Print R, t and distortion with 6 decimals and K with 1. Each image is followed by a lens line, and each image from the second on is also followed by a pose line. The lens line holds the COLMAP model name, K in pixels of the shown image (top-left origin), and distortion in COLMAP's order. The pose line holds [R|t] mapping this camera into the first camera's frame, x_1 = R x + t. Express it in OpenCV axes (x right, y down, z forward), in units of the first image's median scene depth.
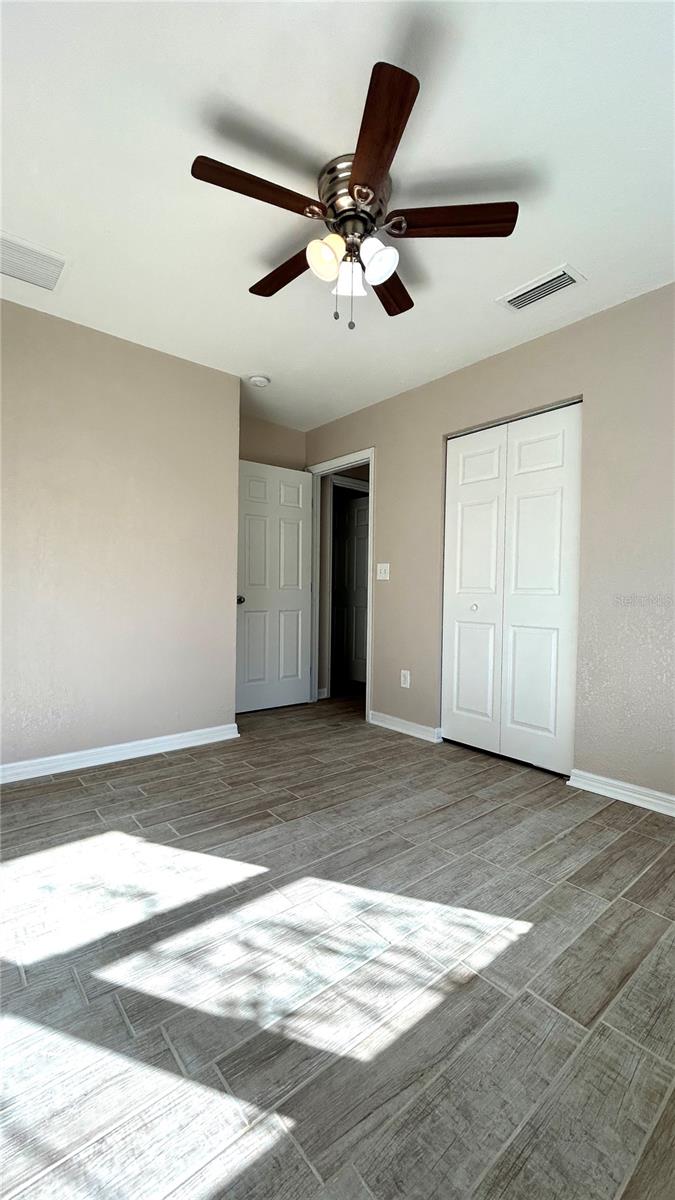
lens RADIAL K [[487.5, 0, 336.8], [0, 487.5, 598.9], [0, 0, 1]] dist [0.000446, 0.000486]
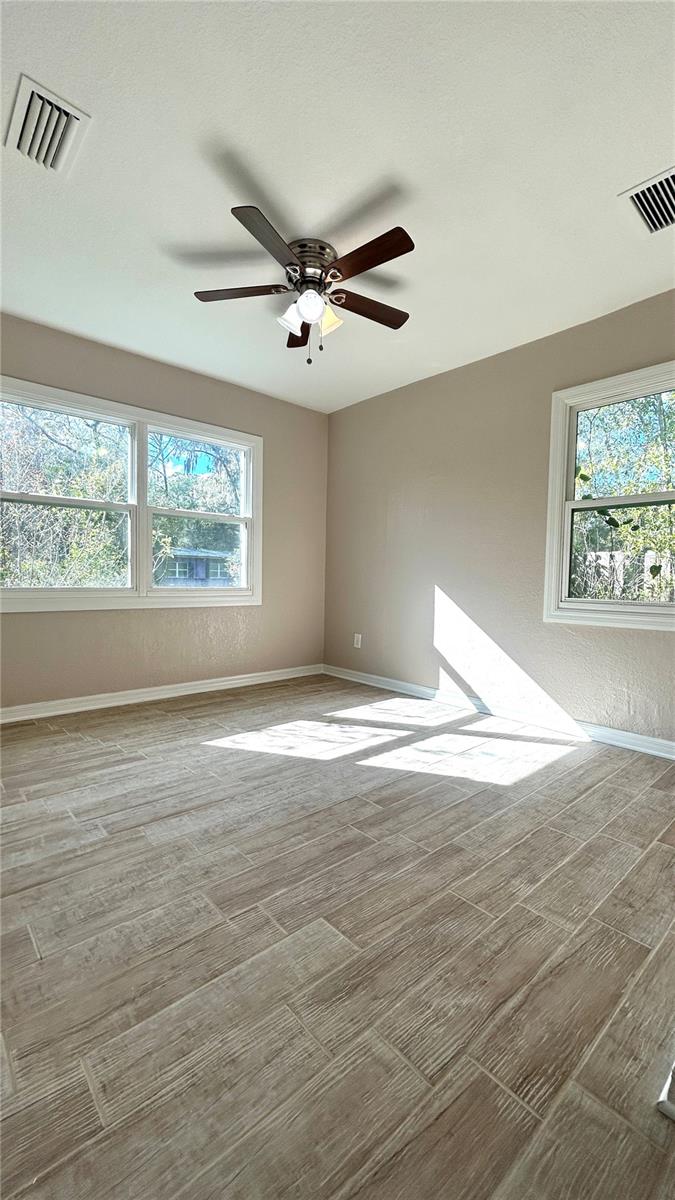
lens RADIAL K [[487.5, 0, 336.8], [0, 487.5, 598.9], [0, 0, 1]] dist [0.000446, 0.000486]
pose [[-0.998839, -0.033957, -0.034166, -0.019117], [-0.035904, 0.997666, 0.058086, 0.006776], [0.032114, 0.059245, -0.997727, 2.167078]]
